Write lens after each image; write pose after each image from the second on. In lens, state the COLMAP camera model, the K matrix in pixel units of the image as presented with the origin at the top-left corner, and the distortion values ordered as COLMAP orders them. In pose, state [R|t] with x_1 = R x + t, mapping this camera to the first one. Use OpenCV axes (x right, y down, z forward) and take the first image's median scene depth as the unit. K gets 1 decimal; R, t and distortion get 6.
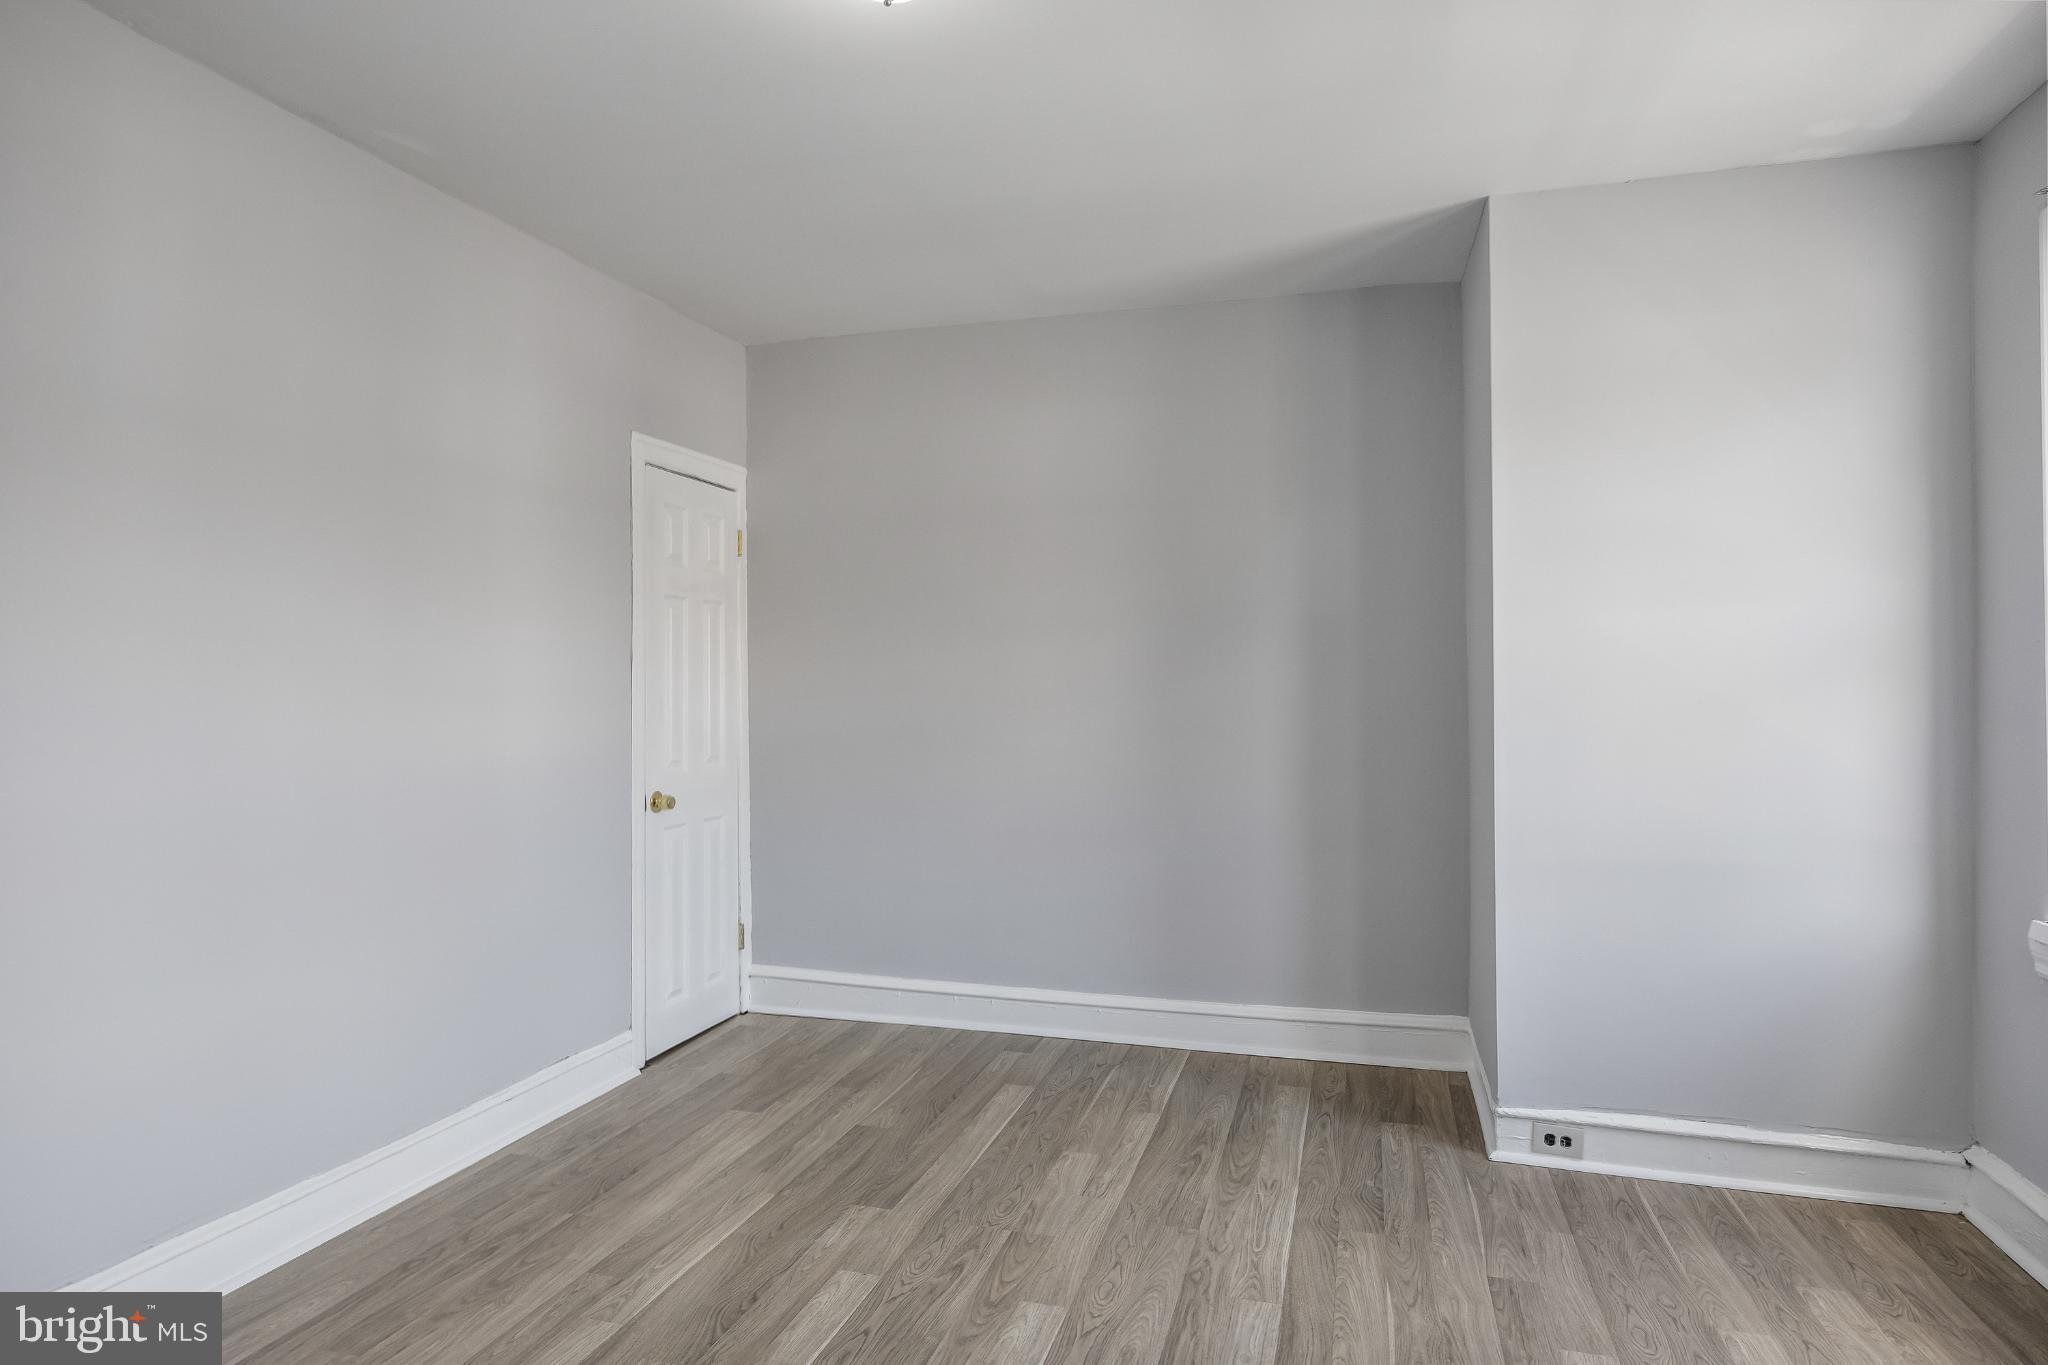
lens RADIAL K [[1193.8, 0, 1018.2], [0, 1193.8, 666.9], [0, 0, 1]] dist [-0.008793, -0.002409]
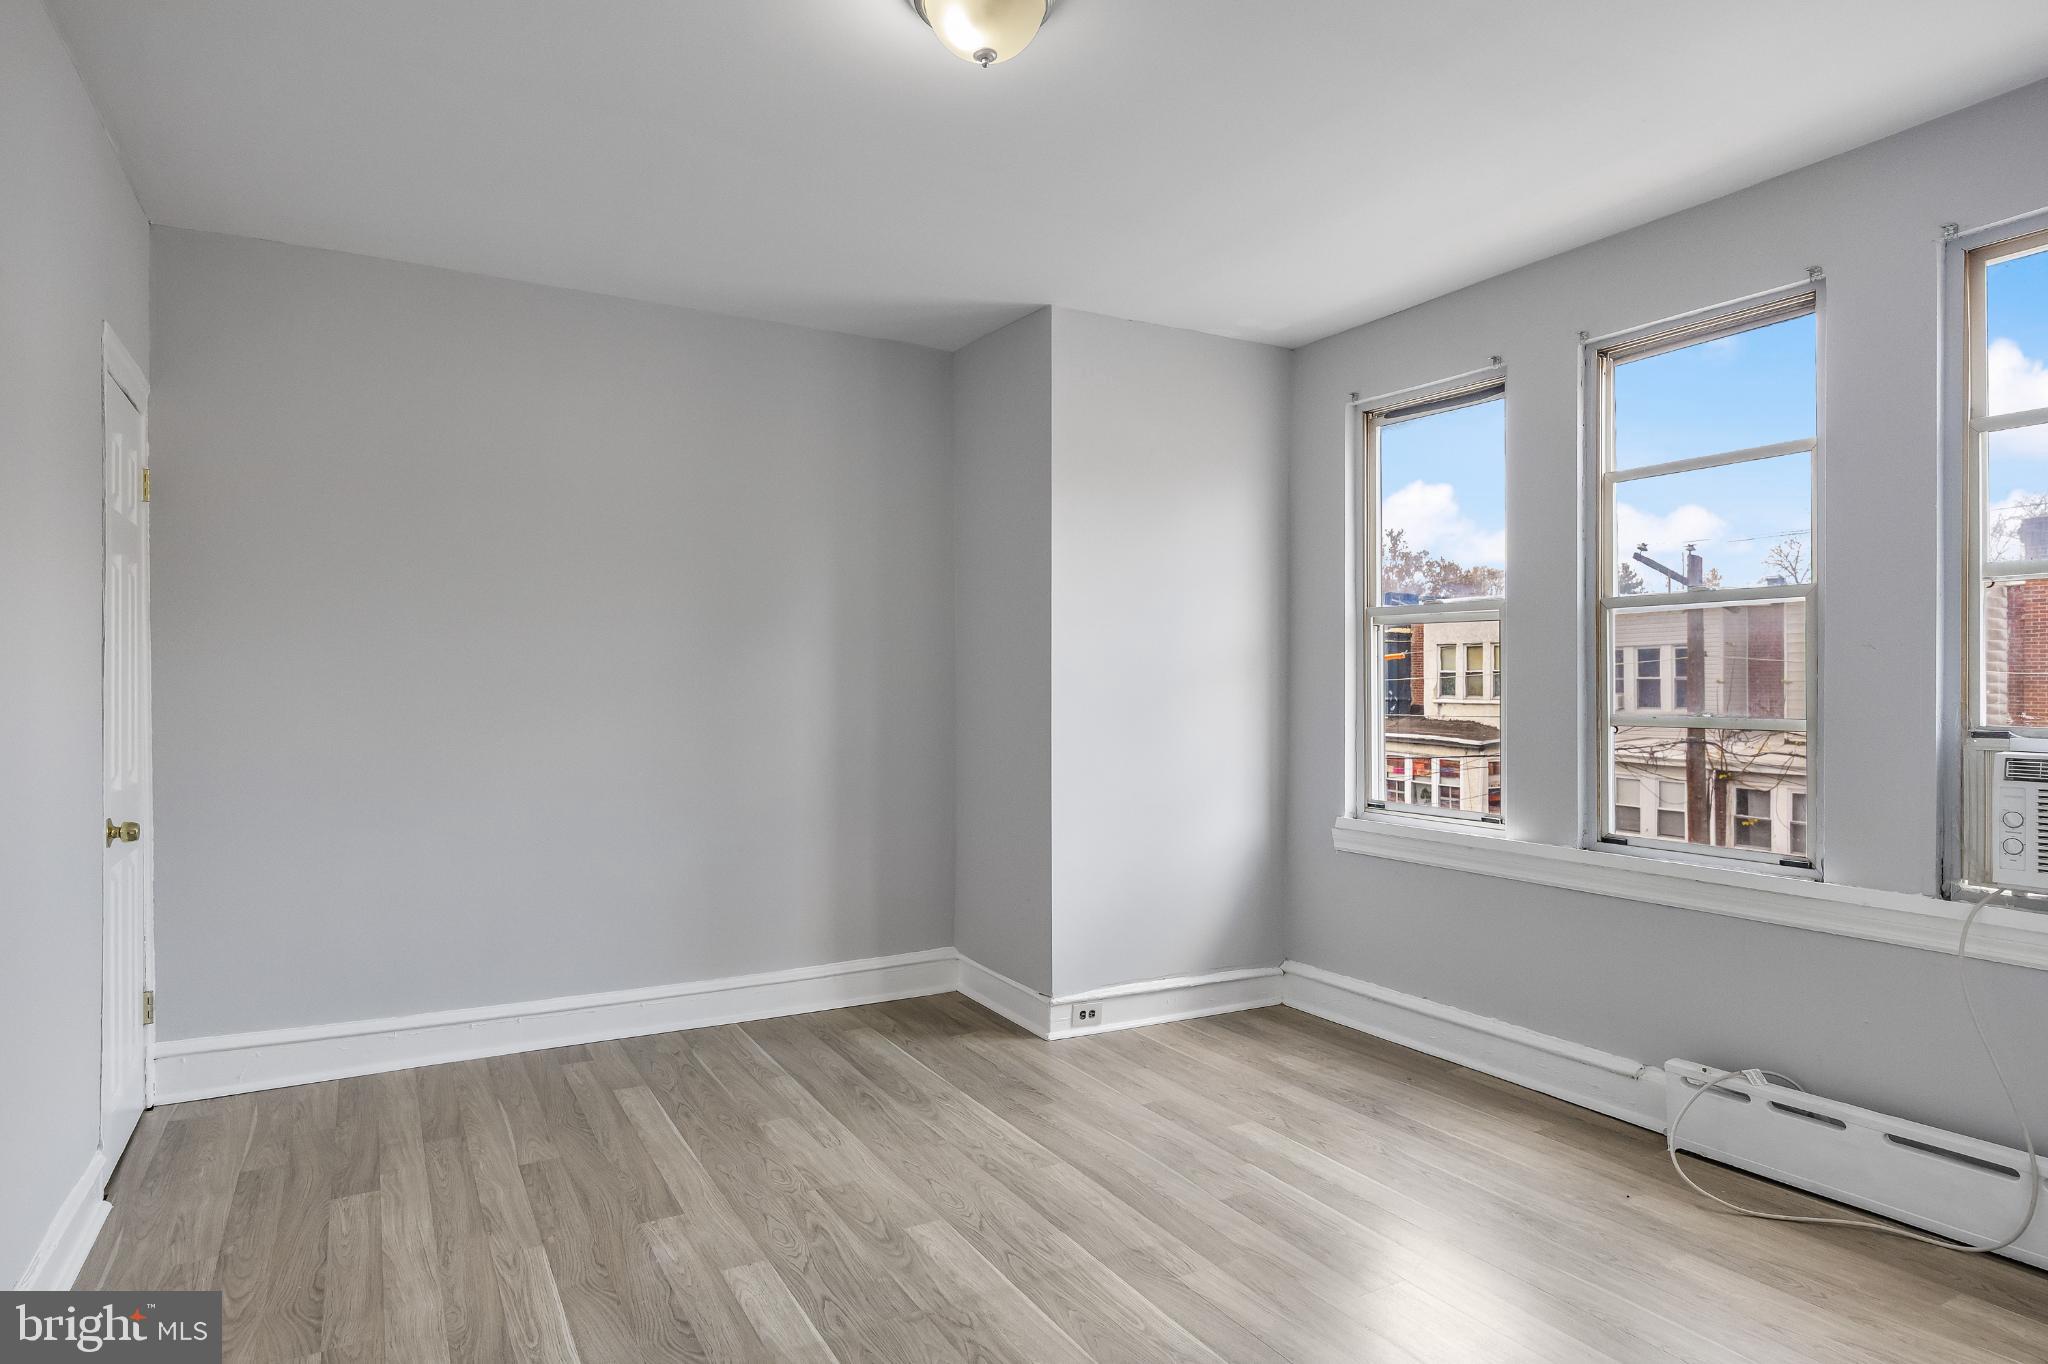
lens RADIAL K [[1154.9, 0, 1033.4], [0, 1154.9, 686.2], [0, 0, 1]] dist [-0.003557, -0.000720]
pose [[0.687927, 0.003672, 0.725770, -0.521602], [-0.014513, 0.999857, 0.008697, 0.011661], [-0.725634, -0.016516, 0.687882, 0.135285]]
